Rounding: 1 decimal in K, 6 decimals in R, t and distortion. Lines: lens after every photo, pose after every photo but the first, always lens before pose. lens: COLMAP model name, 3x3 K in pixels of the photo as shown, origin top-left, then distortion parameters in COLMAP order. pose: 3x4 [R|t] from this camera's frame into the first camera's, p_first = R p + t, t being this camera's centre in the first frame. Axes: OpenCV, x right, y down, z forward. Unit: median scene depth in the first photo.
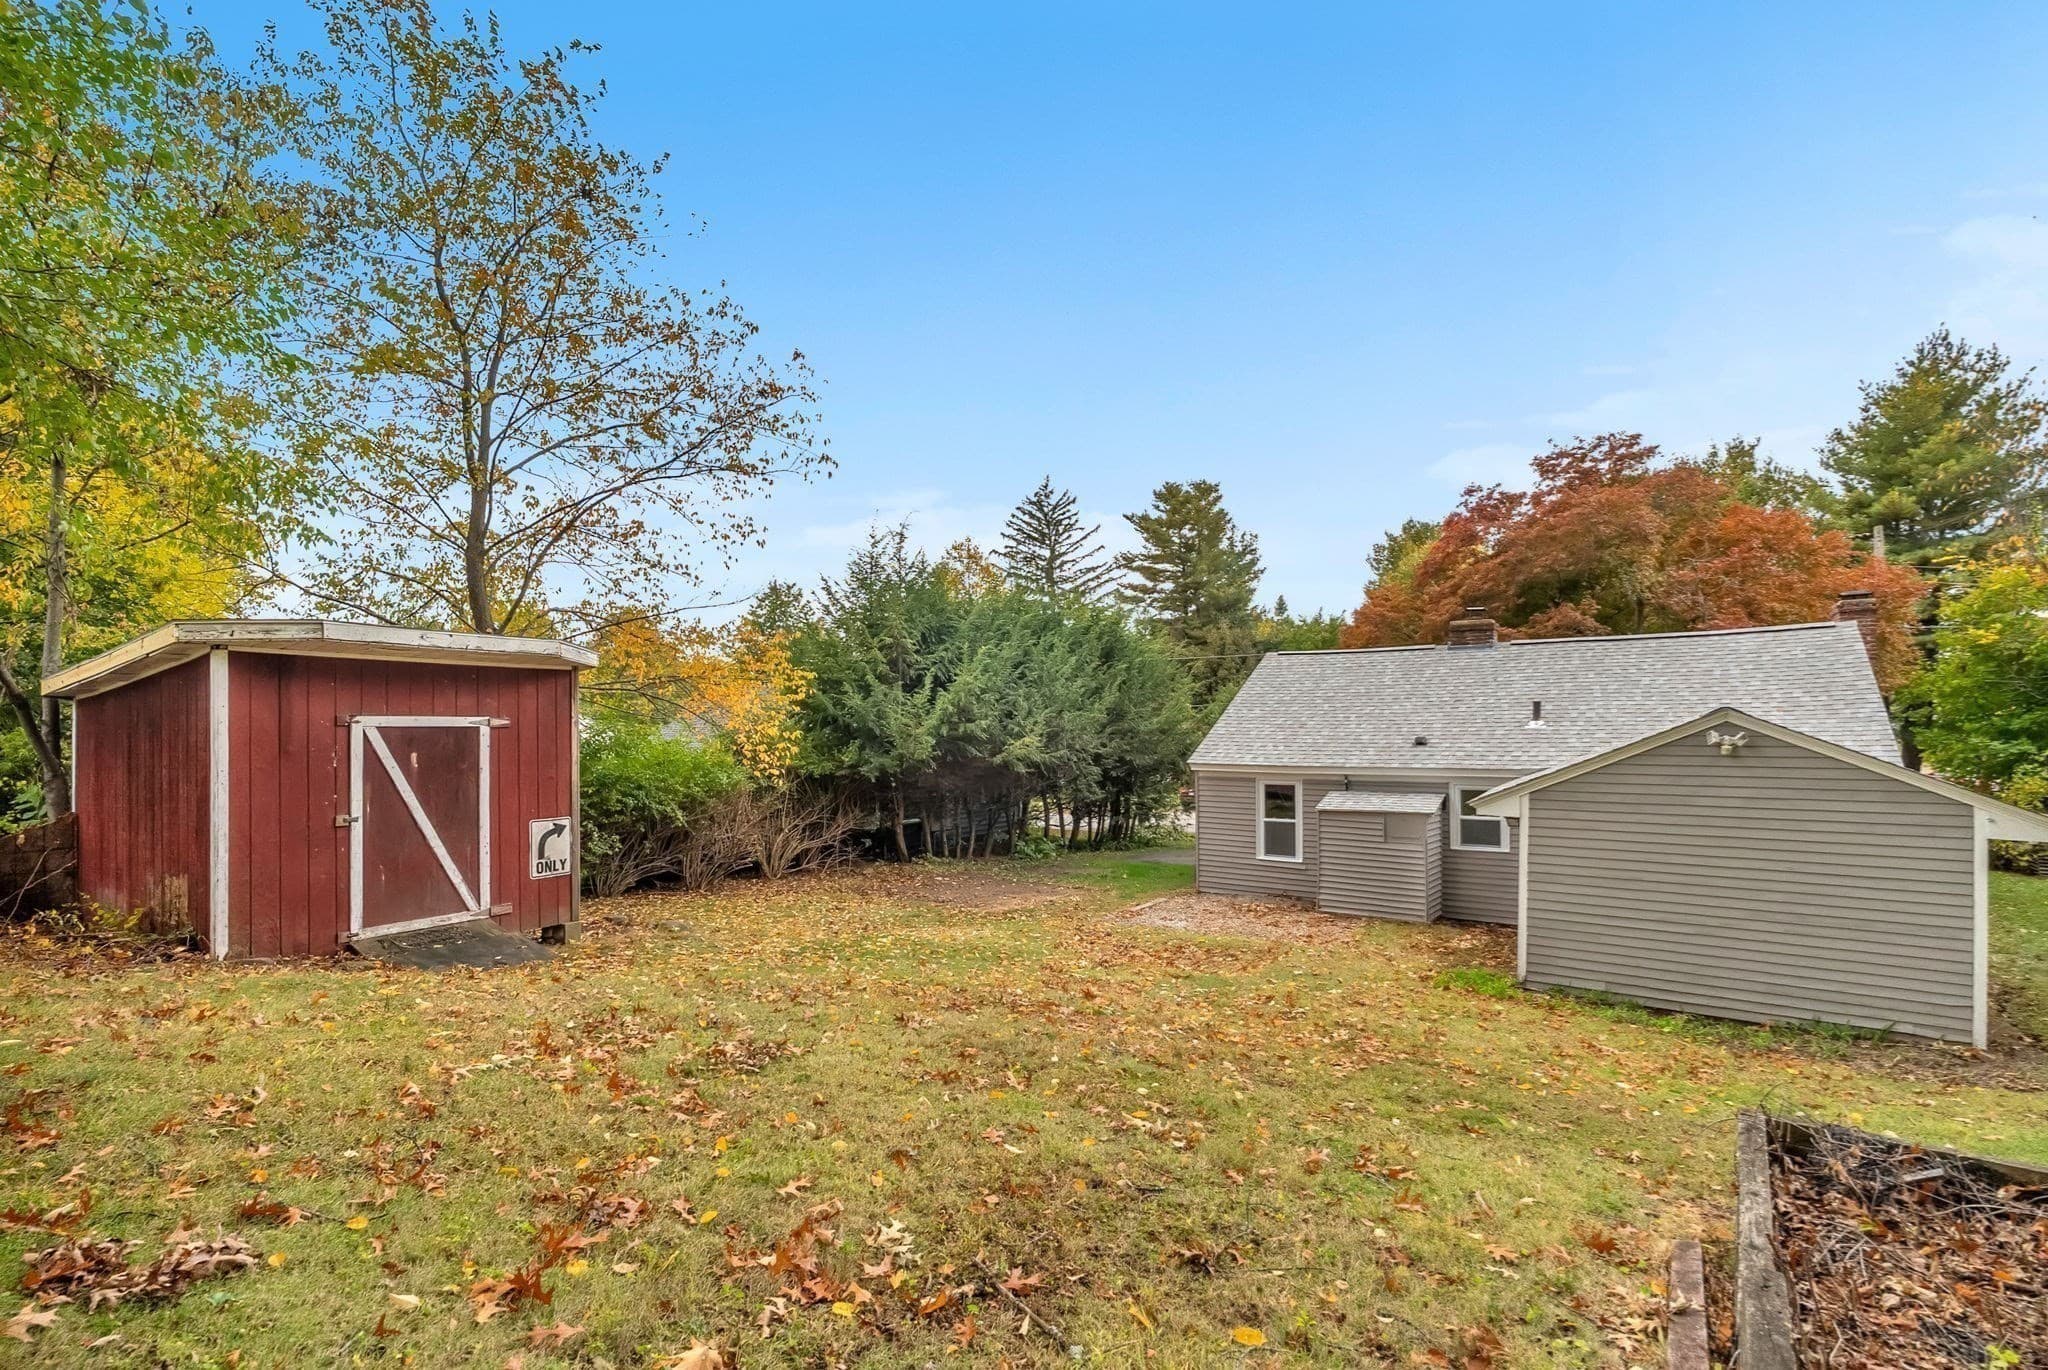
lens RADIAL K [[939.6, 0, 1011.1], [0, 939.6, 723.0], [0, 0, 1]] dist [-0.005491, 0.000593]
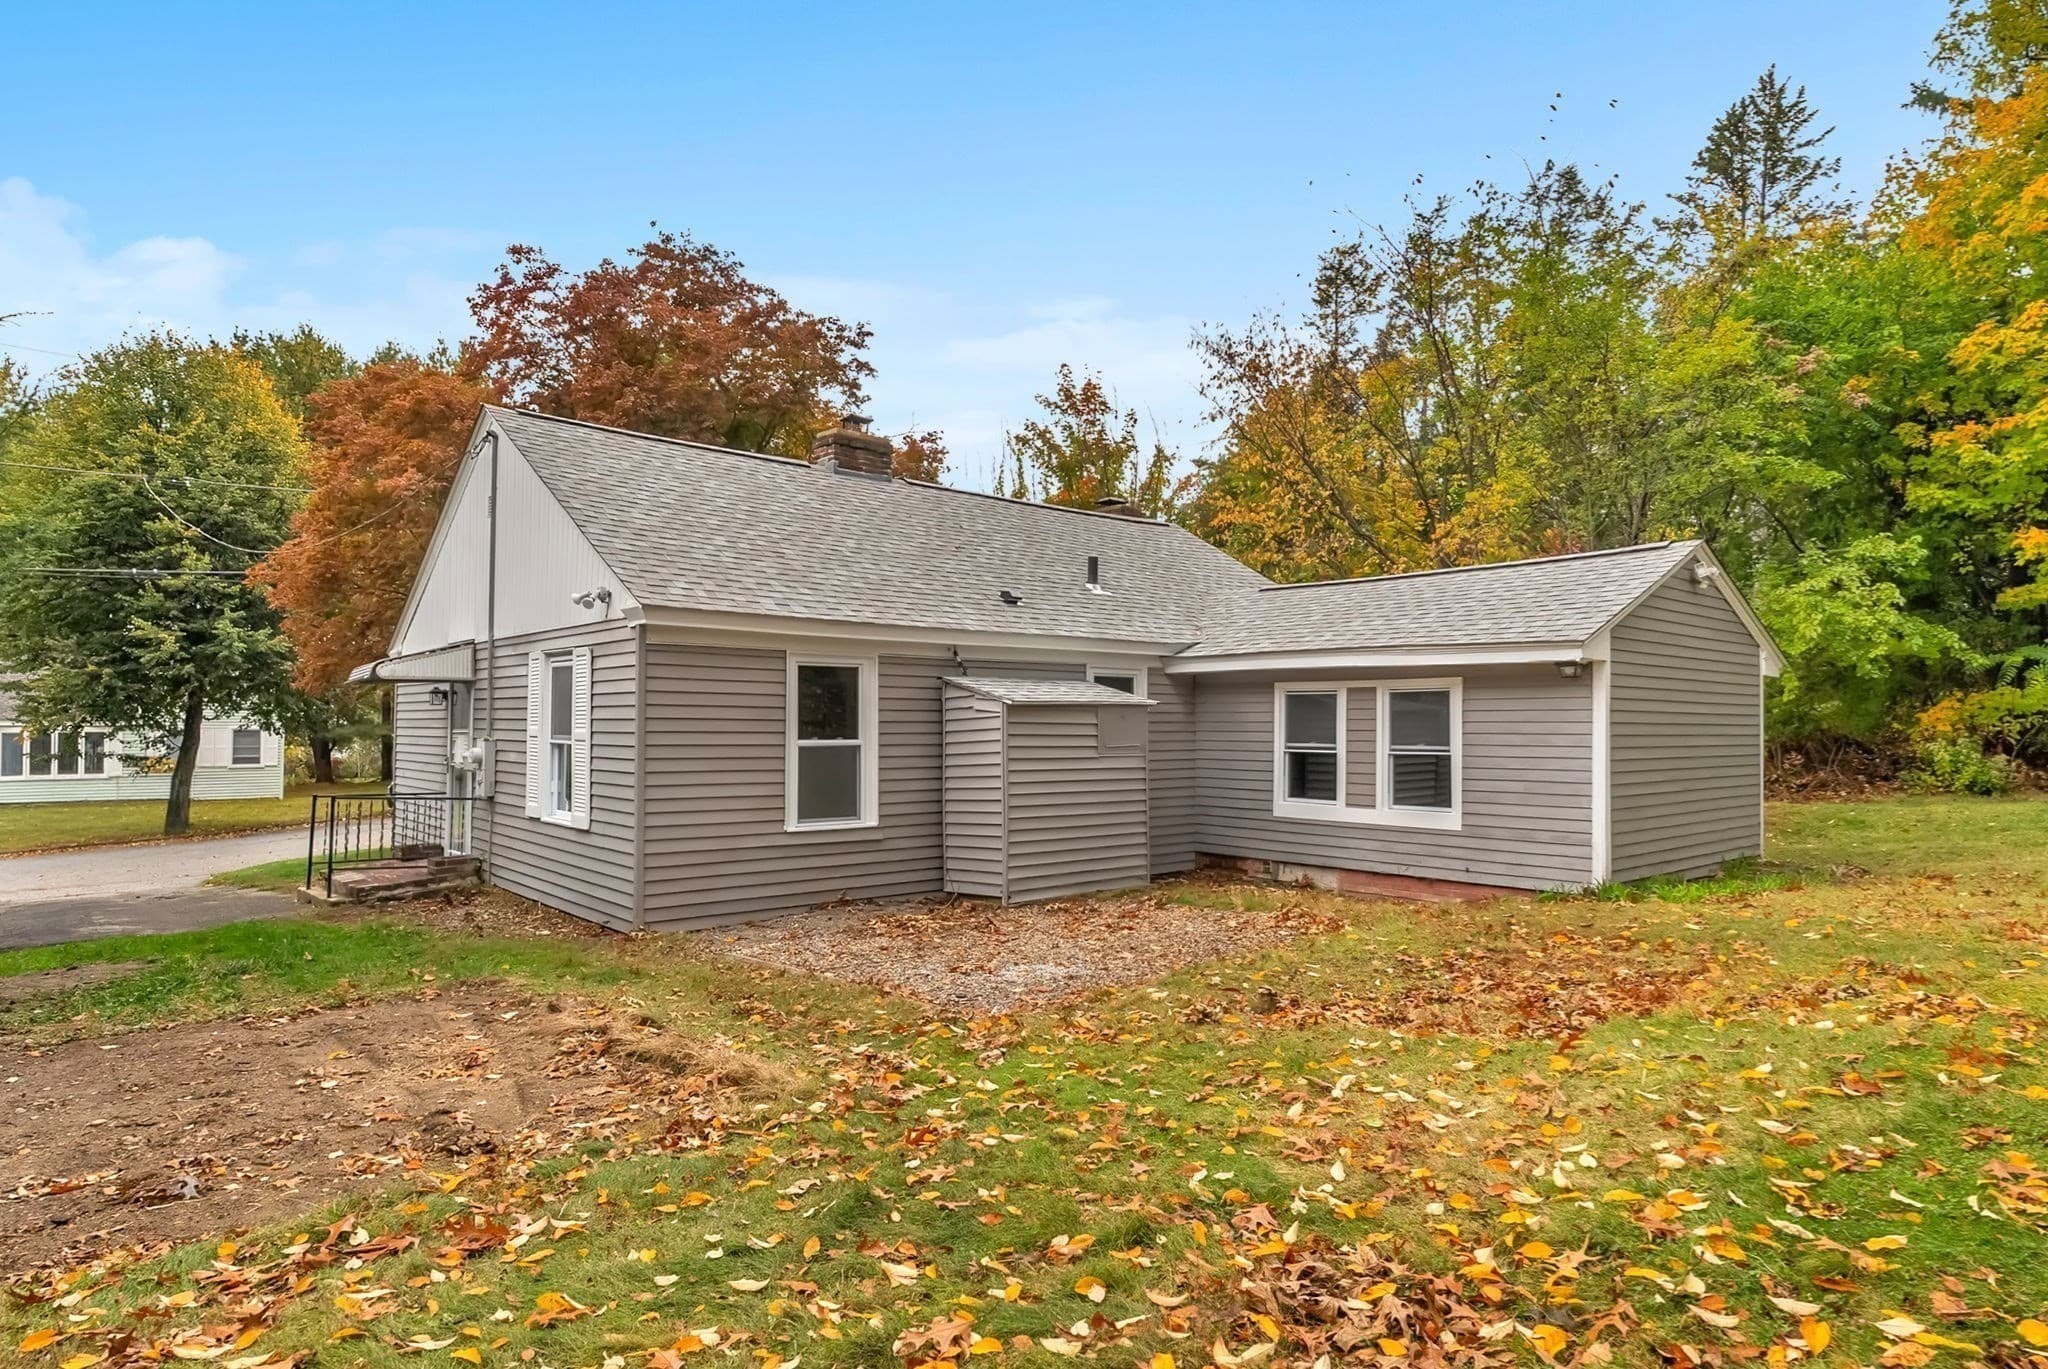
lens RADIAL K [[1142.6, 0, 1080.3], [0, 1142.6, 737.4], [0, 0, 1]] dist [-0.001225, -0.000108]
pose [[0.199276, 0.003584, 0.979937, -0.195748], [-0.001341, 0.999993, -0.003385, 0.082825], [-0.979942, -0.000639, 0.199280, 0.618440]]
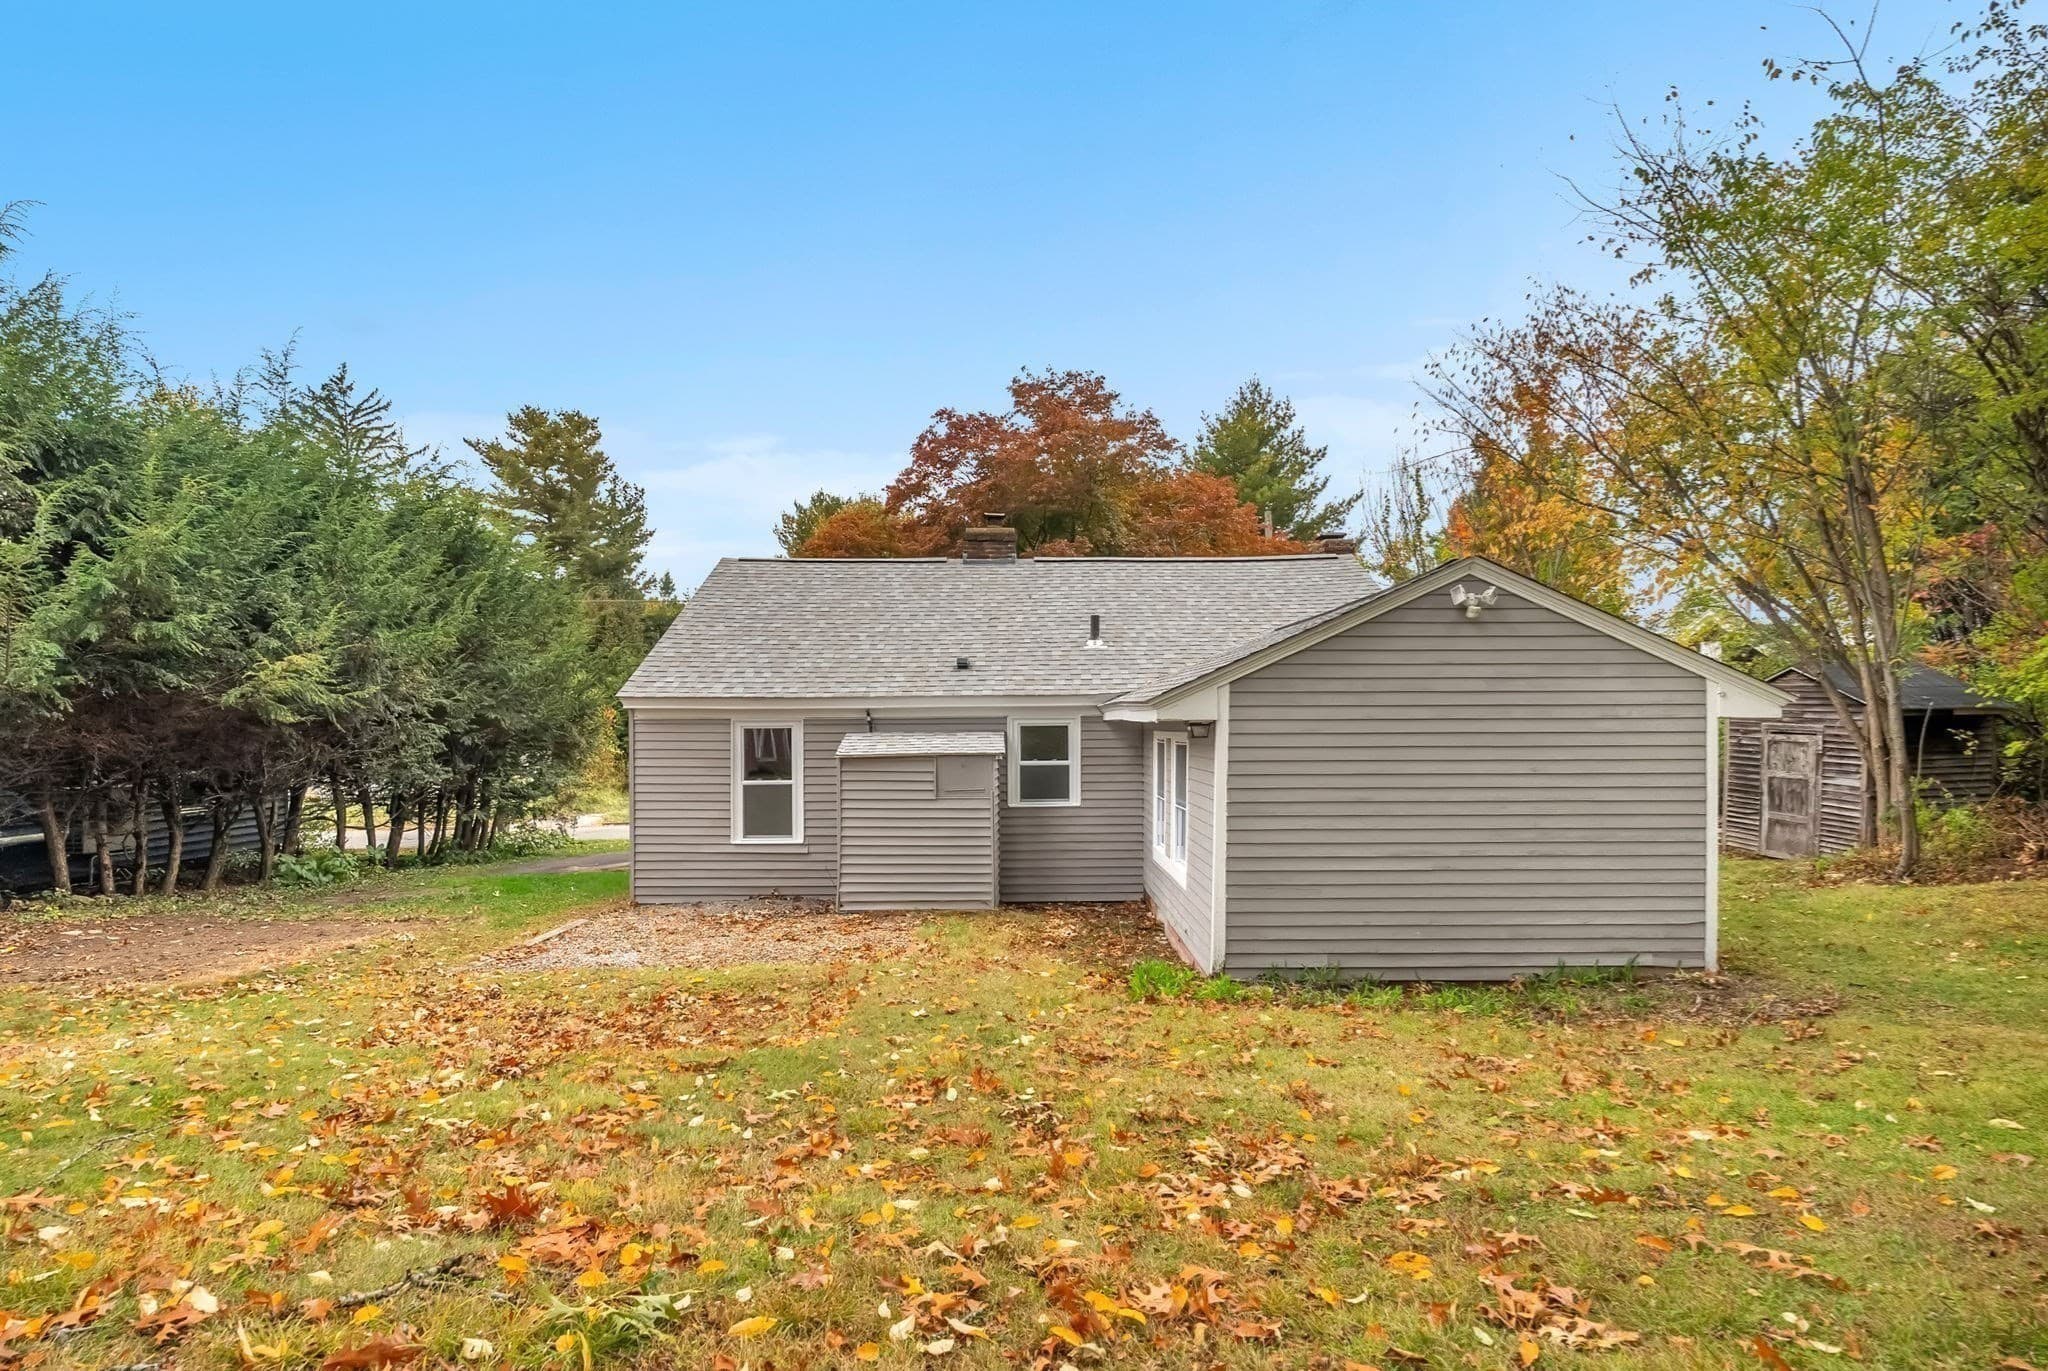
lens RADIAL K [[1003.7, 0, 1030.1], [0, 1003.7, 730.0], [0, 0, 1]] dist [-0.012536, 0.001066]
pose [[0.800218, 0.004424, 0.599693, 0.009627], [-0.001761, 0.999986, -0.005027, 0.056627], [-0.599706, 0.002967, 0.800215, 0.264851]]
